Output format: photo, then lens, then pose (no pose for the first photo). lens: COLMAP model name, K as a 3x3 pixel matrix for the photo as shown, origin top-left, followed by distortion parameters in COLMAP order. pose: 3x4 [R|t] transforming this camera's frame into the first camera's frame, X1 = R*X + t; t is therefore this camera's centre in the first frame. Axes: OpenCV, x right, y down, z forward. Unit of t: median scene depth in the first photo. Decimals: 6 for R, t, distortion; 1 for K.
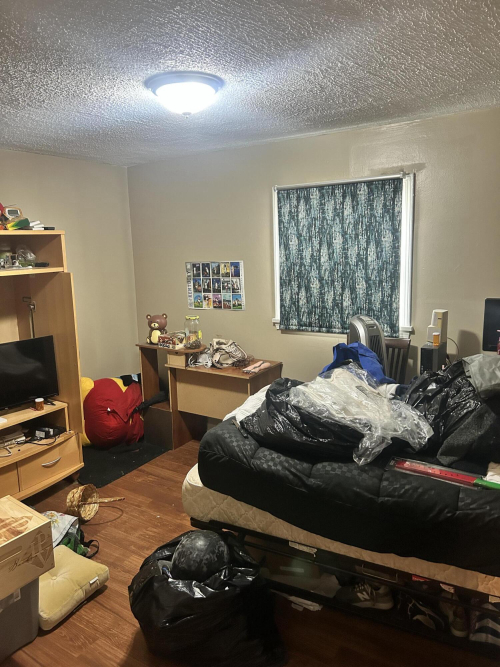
lens RADIAL K [[503.6, 0, 246.2], [0, 503.6, 330.0], [0, 0, 1]] dist [0.048198, -0.060386]
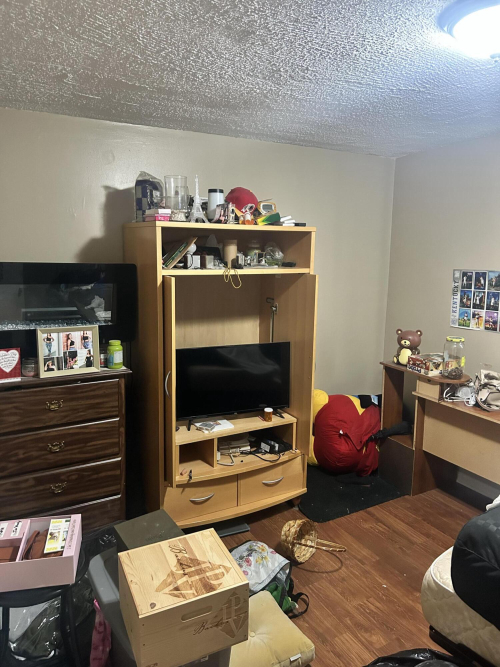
lens RADIAL K [[503.6, 0, 246.2], [0, 503.6, 330.0], [0, 0, 1]] dist [0.048198, -0.060386]
pose [[0.881820, 0.110684, -0.458413, -0.039097], [-0.114825, 0.993205, 0.018929, -0.019390], [0.457394, 0.035945, 0.888538, 0.159920]]
